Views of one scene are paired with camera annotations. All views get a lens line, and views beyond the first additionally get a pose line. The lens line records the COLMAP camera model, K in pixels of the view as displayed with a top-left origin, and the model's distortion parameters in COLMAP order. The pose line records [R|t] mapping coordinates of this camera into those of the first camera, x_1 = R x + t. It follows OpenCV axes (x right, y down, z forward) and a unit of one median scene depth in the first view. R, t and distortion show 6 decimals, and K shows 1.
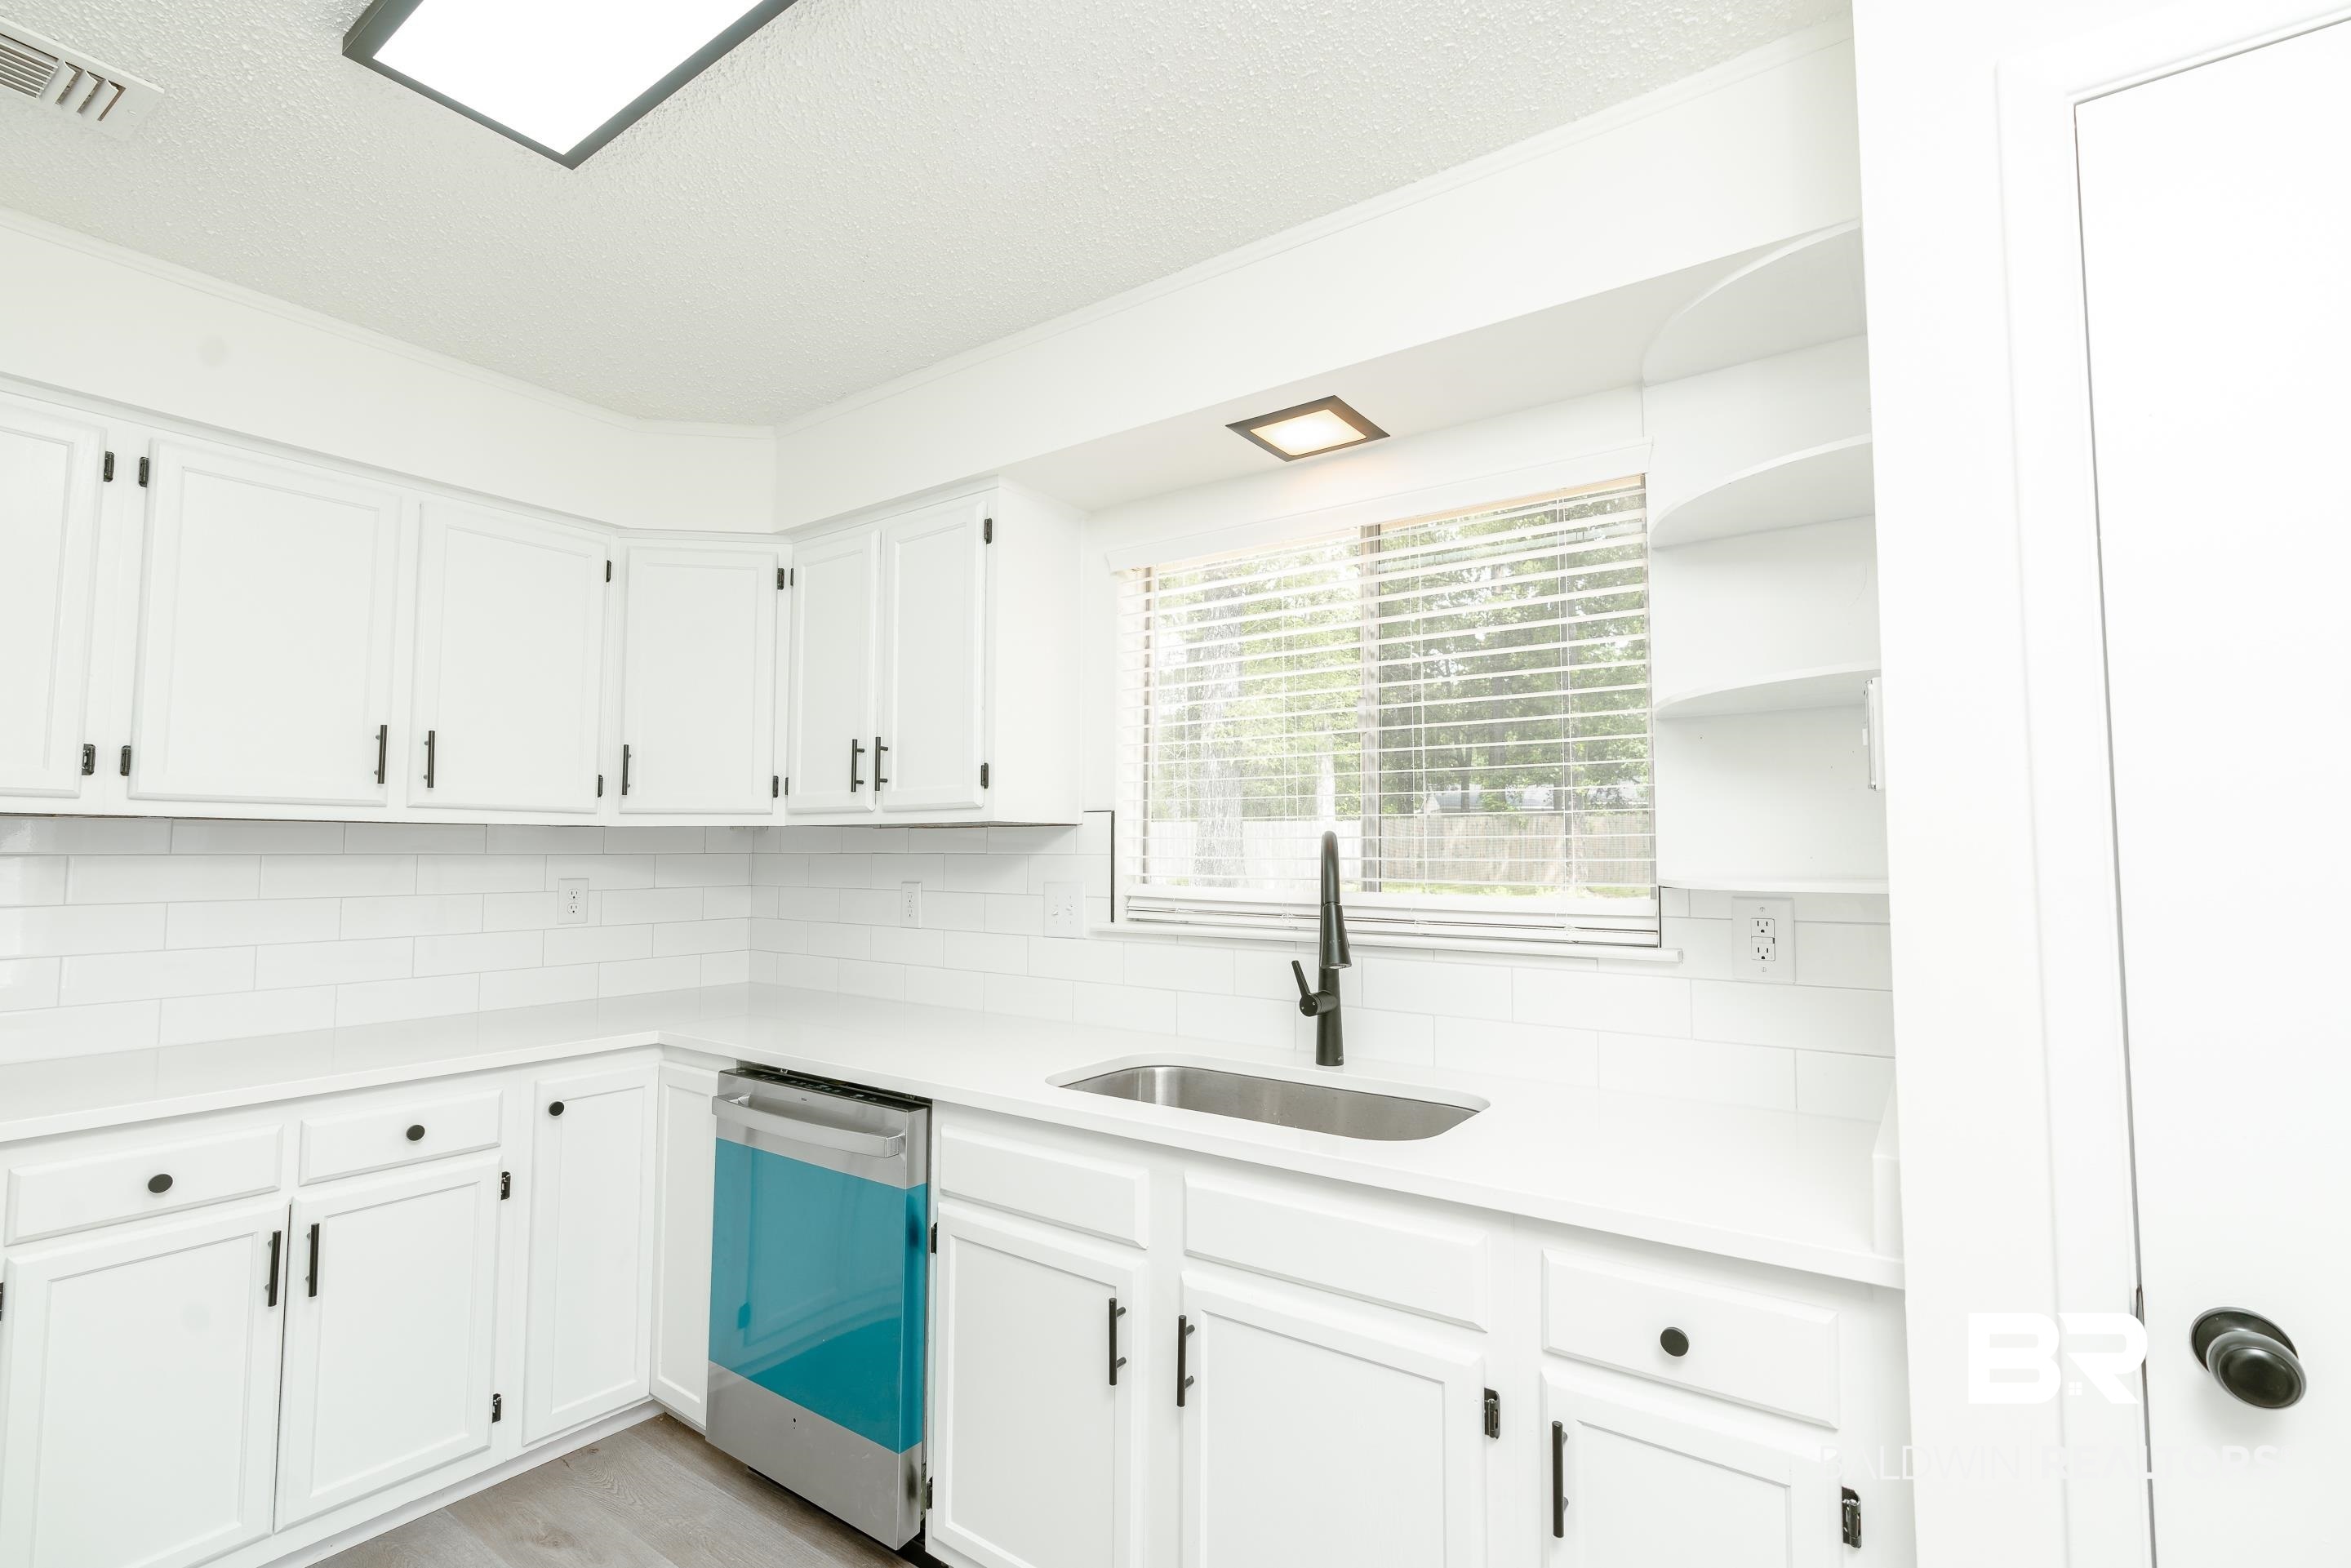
lens RADIAL K [[1046.5, 0, 1181.4], [0, 1046.5, 784.9], [0, 0, 1]] dist [-0.012022, 0.005119]
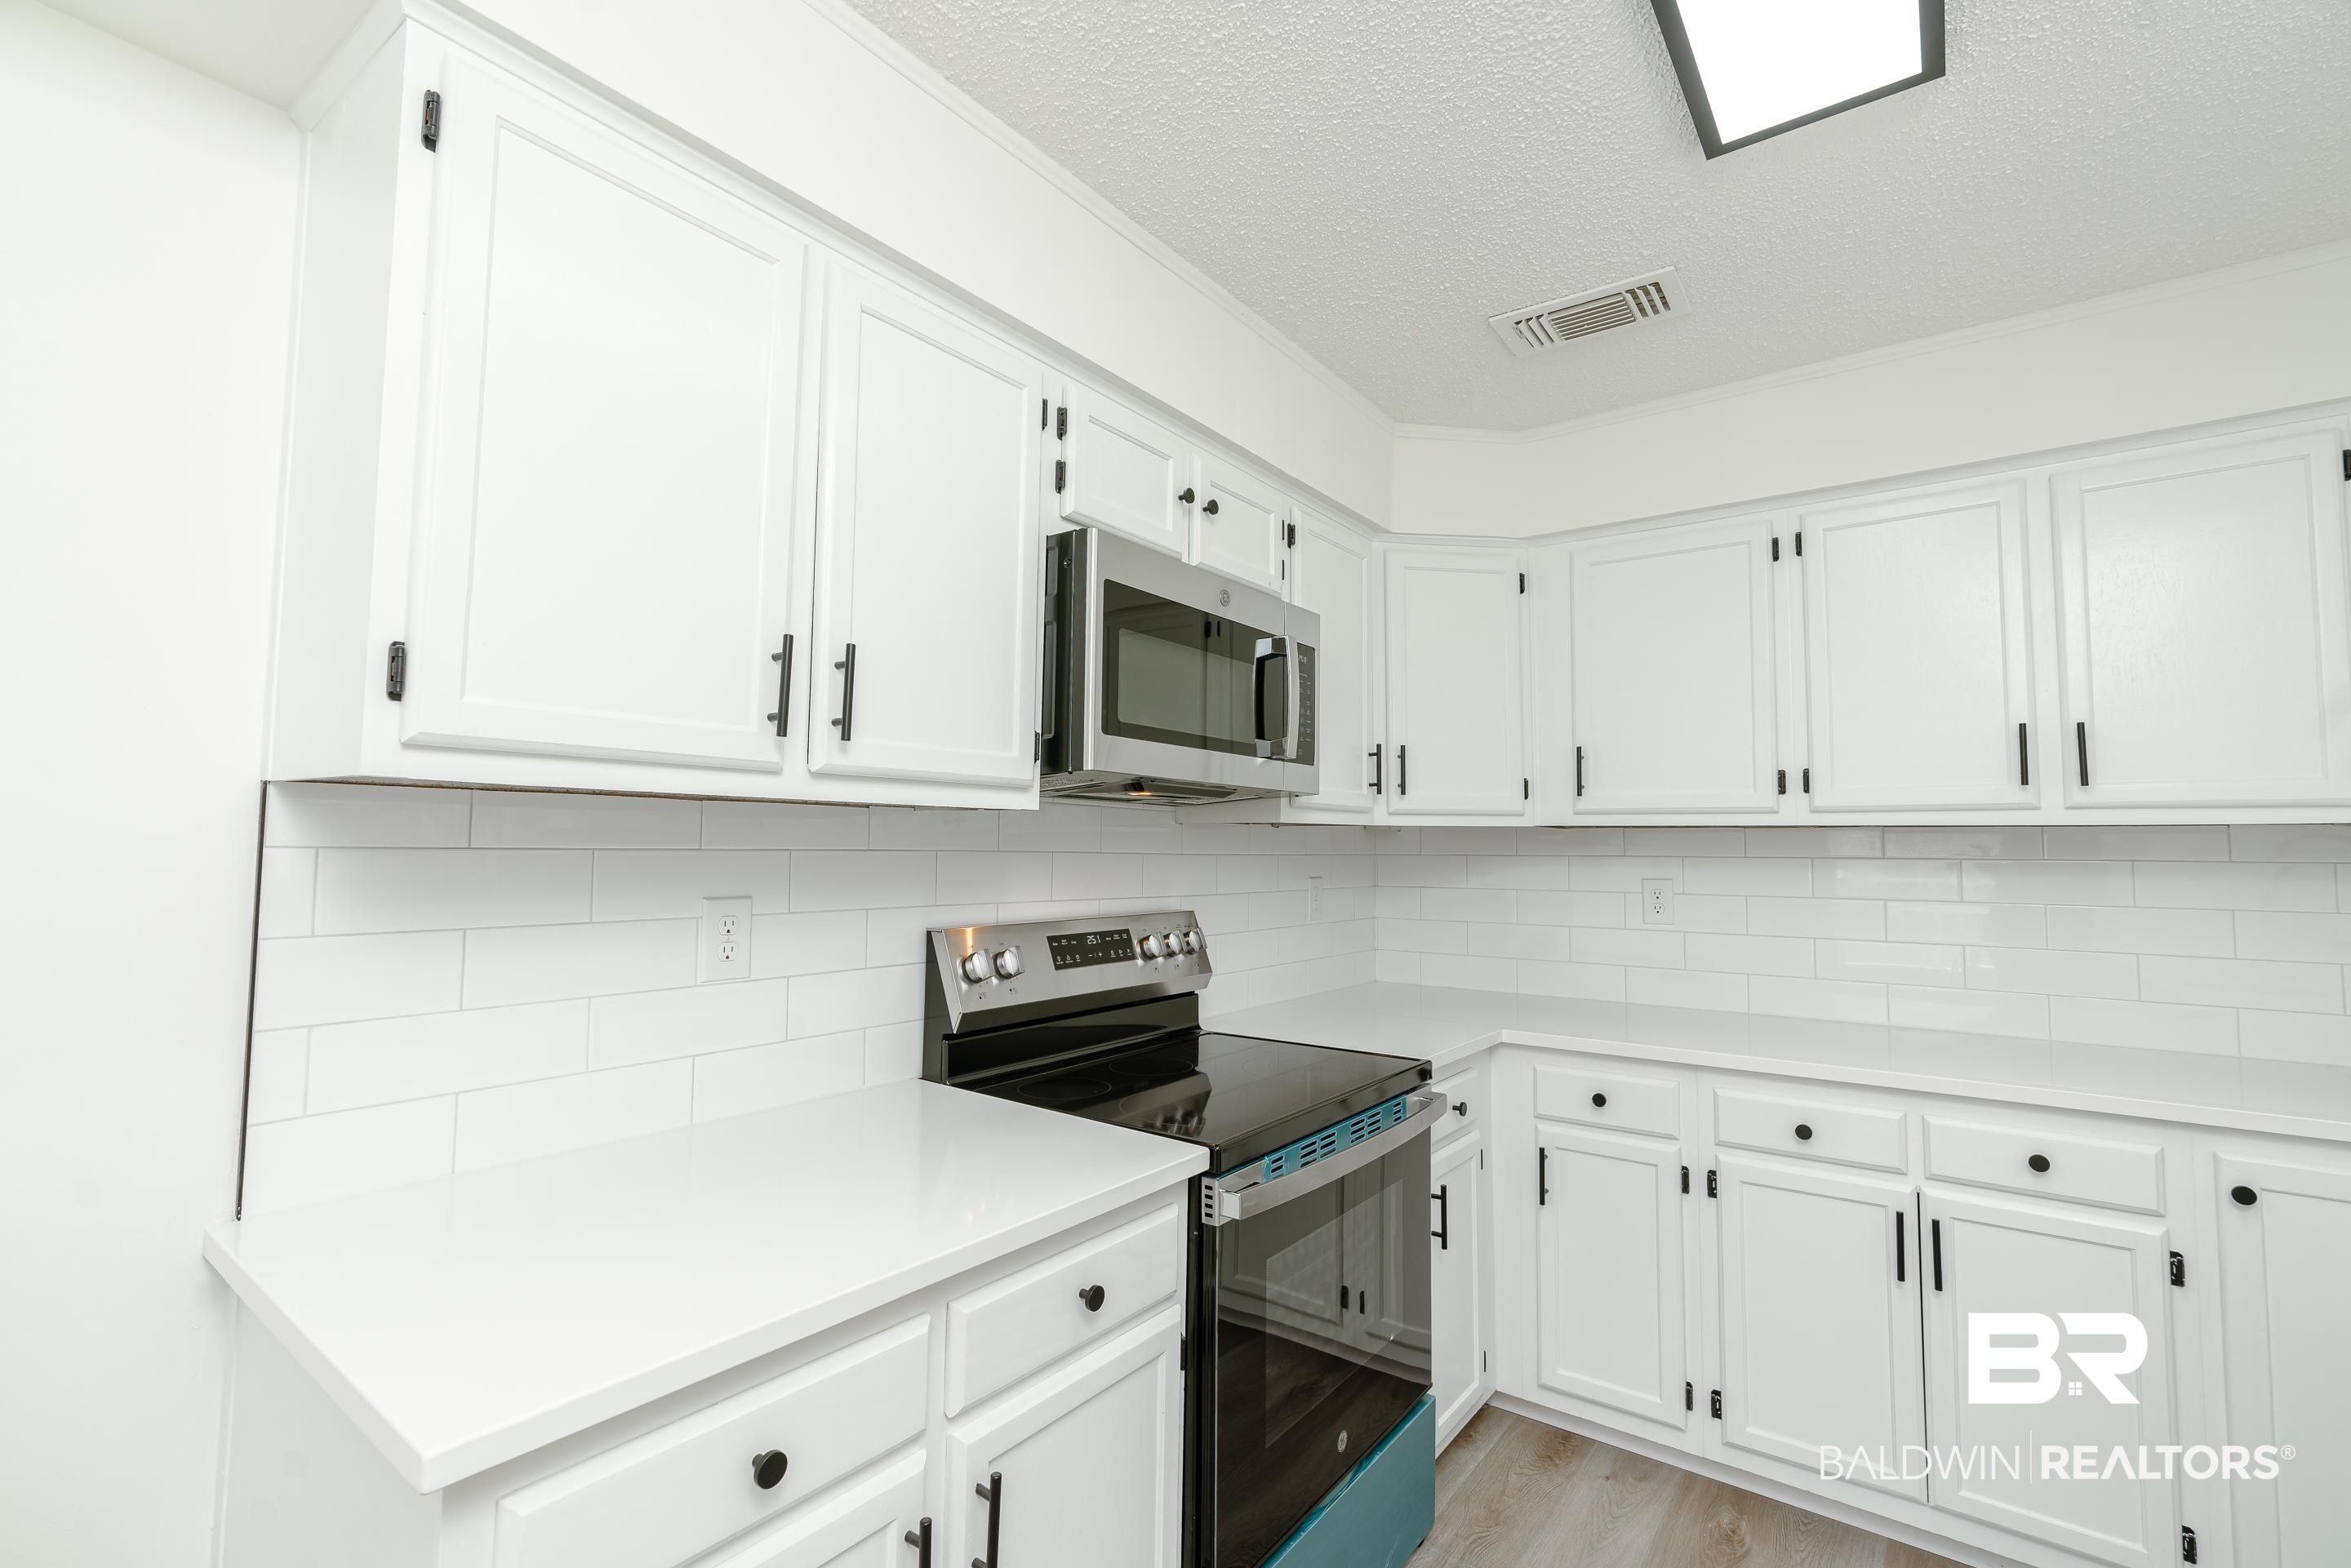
lens RADIAL K [[1046.5, 0, 1180.9], [0, 1046.5, 786.7], [0, 0, 1]] dist [-0.012022, 0.005119]
pose [[-0.032356, -0.062013, -0.997551, 0.212751], [0.055173, 0.996441, -0.063733, 0.019328], [0.997952, -0.057100, -0.028820, 0.277538]]
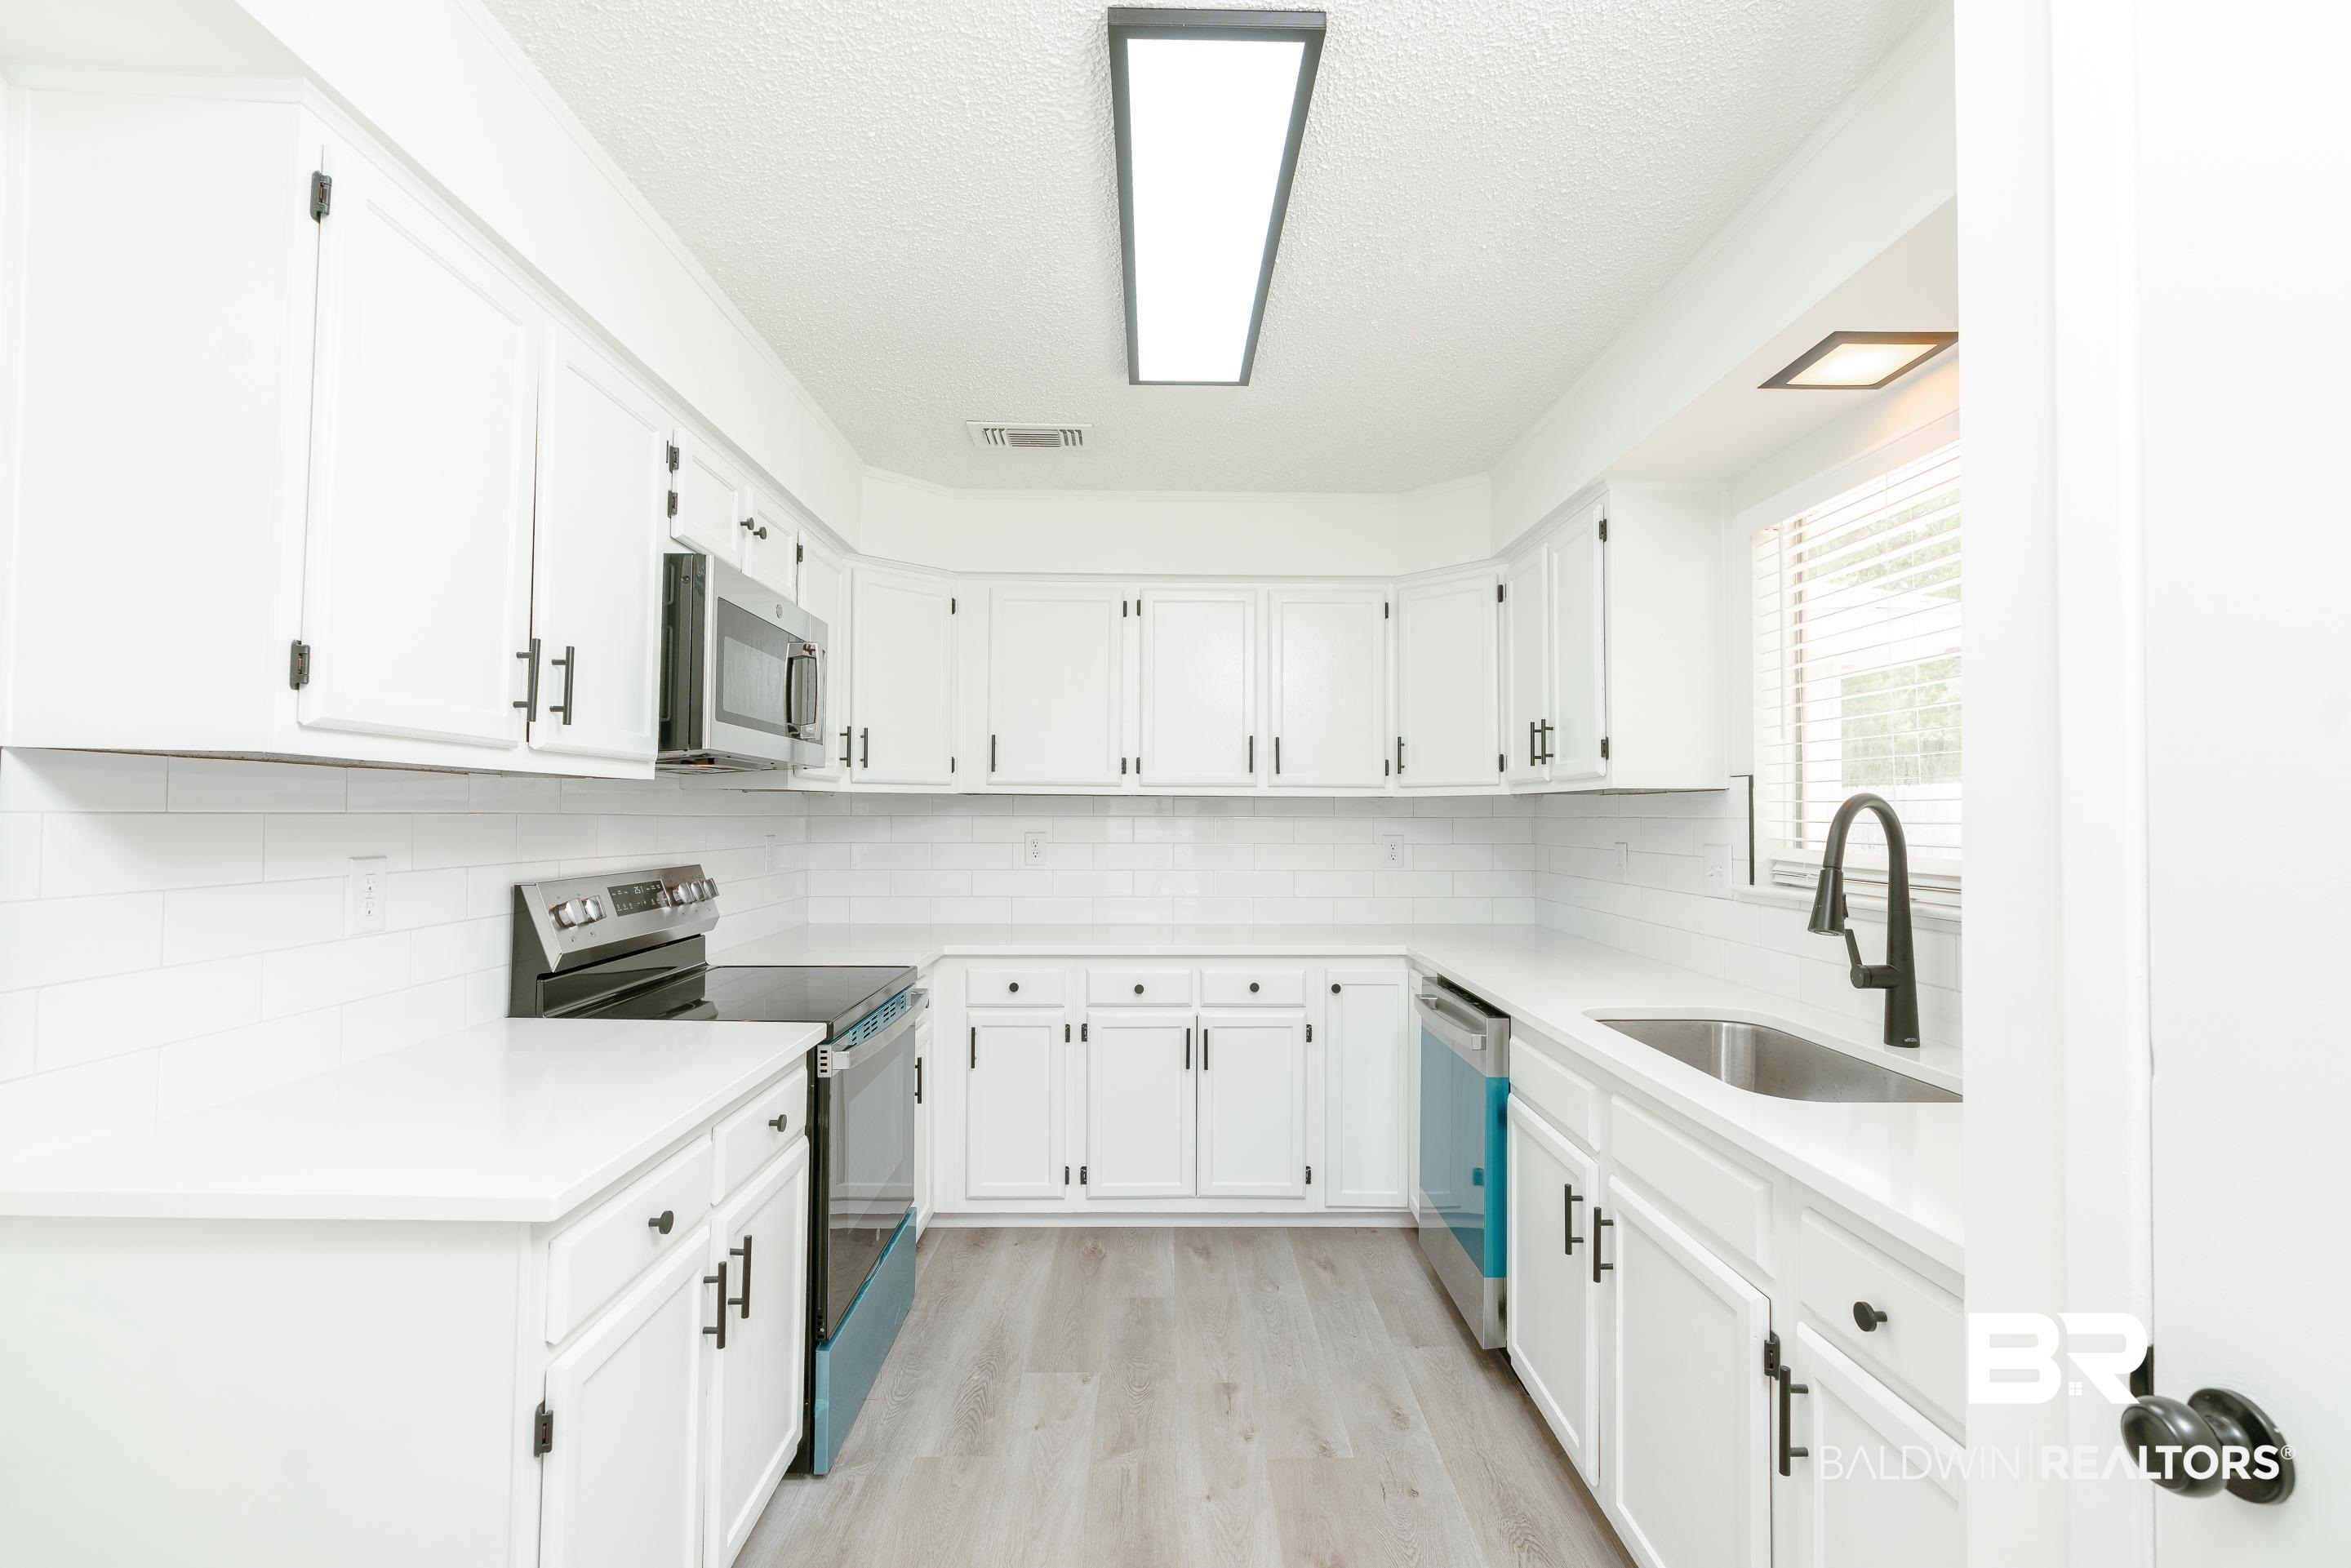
lens RADIAL K [[1046.5, 0, 1192.0], [0, 1046.5, 785.8], [0, 0, 1]] dist [-0.012022, 0.005119]
pose [[0.596954, -0.021859, -0.801978, 0.498539], [0.047744, 0.998825, 0.008314, 0.001479], [0.800854, -0.043253, 0.597296, -0.038293]]
